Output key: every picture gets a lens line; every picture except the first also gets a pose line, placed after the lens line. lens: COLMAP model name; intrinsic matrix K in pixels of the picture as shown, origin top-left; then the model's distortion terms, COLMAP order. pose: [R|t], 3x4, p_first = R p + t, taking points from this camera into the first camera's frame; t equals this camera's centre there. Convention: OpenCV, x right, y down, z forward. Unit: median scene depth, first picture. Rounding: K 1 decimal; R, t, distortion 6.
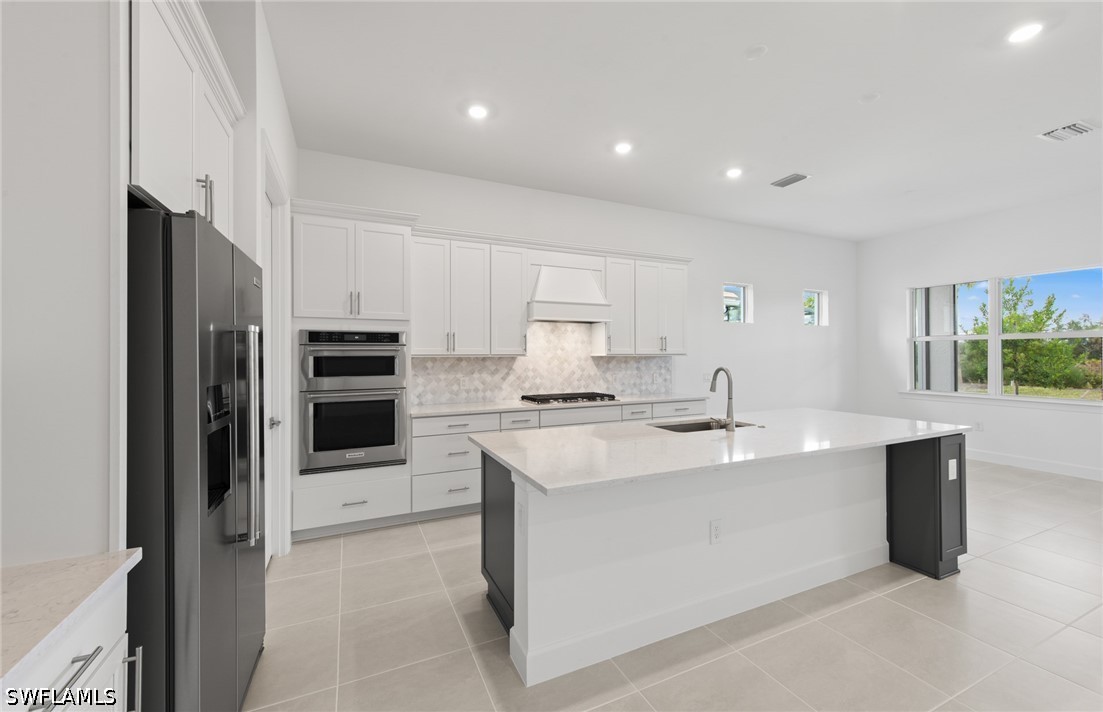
lens RADIAL K [[437.5, 0, 552.8], [0, 437.5, 350.0], [0, 0, 1]] dist [0.009792, -0.002479]
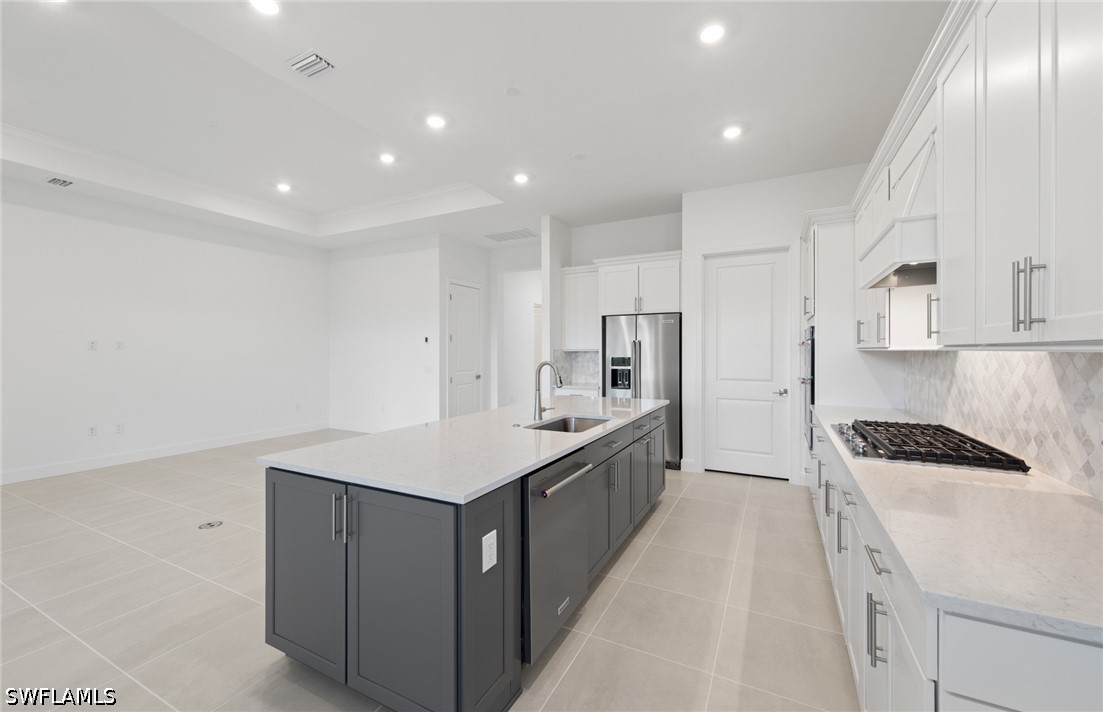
lens RADIAL K [[437.5, 0, 553.8], [0, 437.5, 351.5], [0, 0, 1]] dist [0.009792, -0.002479]
pose [[-0.789089, 0.007670, -0.614231, 0.631820], [0.012768, 0.999911, -0.003917, 0.012535], [0.614146, -0.010933, -0.789116, 1.145390]]
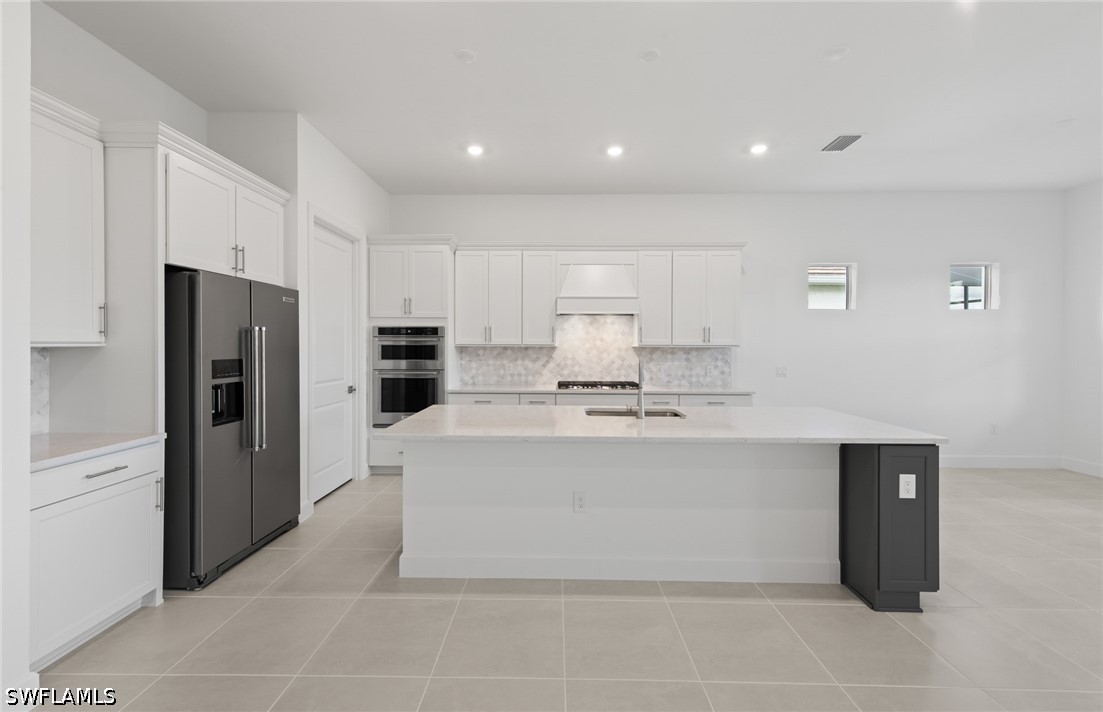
lens RADIAL K [[437.5, 0, 549.6], [0, 437.5, 346.1], [0, 0, 1]] dist [0.009792, -0.002479]
pose [[0.898331, 0.007711, -0.439251, 0.408325], [-0.002160, 0.999911, 0.013137, -0.000839], [0.439313, -0.010853, 0.898268, -0.023084]]
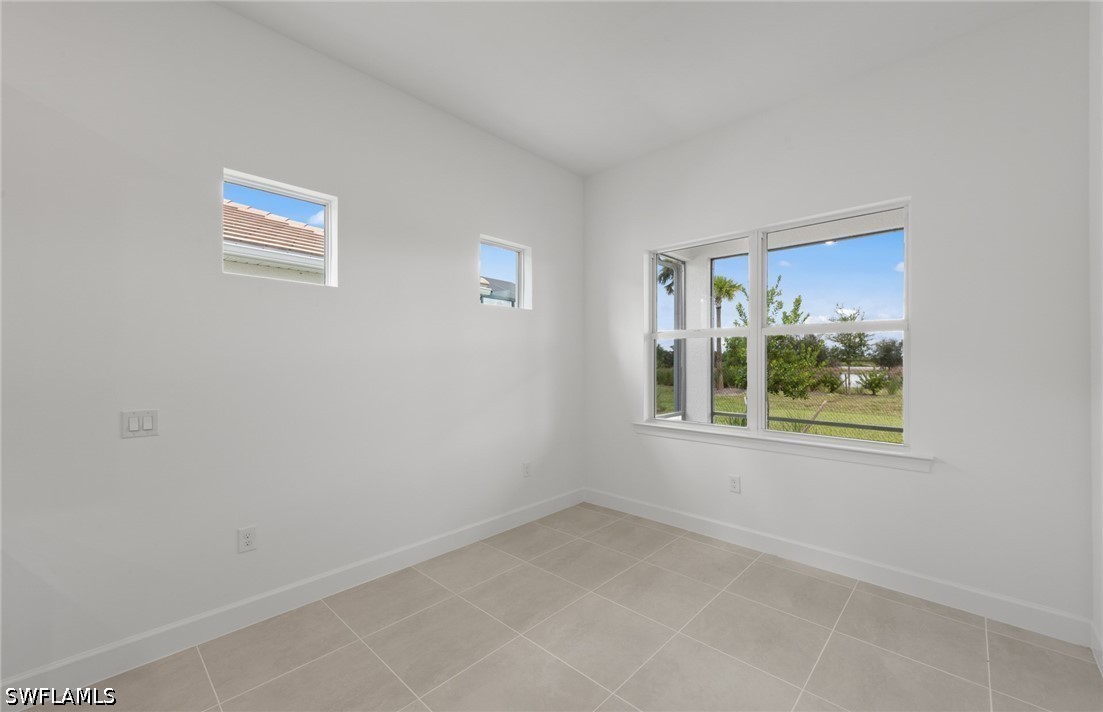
lens RADIAL K [[437.5, 0, 552.7], [0, 437.5, 358.8], [0, 0, 1]] dist [0.009792, -0.002479]
pose [[0.931076, 0.006137, 0.364775, 0.680175], [-0.008571, 0.999950, 0.005054, 0.007842], [-0.364726, -0.007832, 0.931082, 0.704103]]
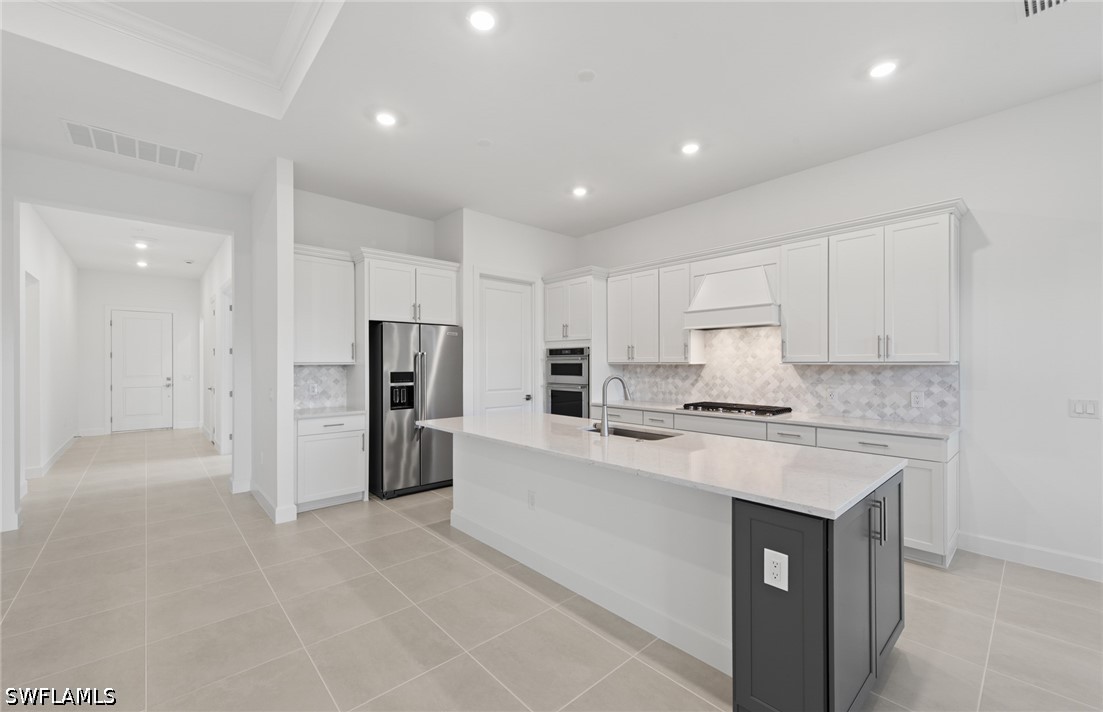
lens RADIAL K [[437.5, 0, 557.2], [0, 437.5, 365.3], [0, 0, 1]] dist [0.009792, -0.002479]
pose [[0.304678, 0.006526, -0.952433, 0.830074], [0.009091, 0.999911, 0.009760, 0.003855], [0.952412, -0.011633, 0.304591, 0.351475]]
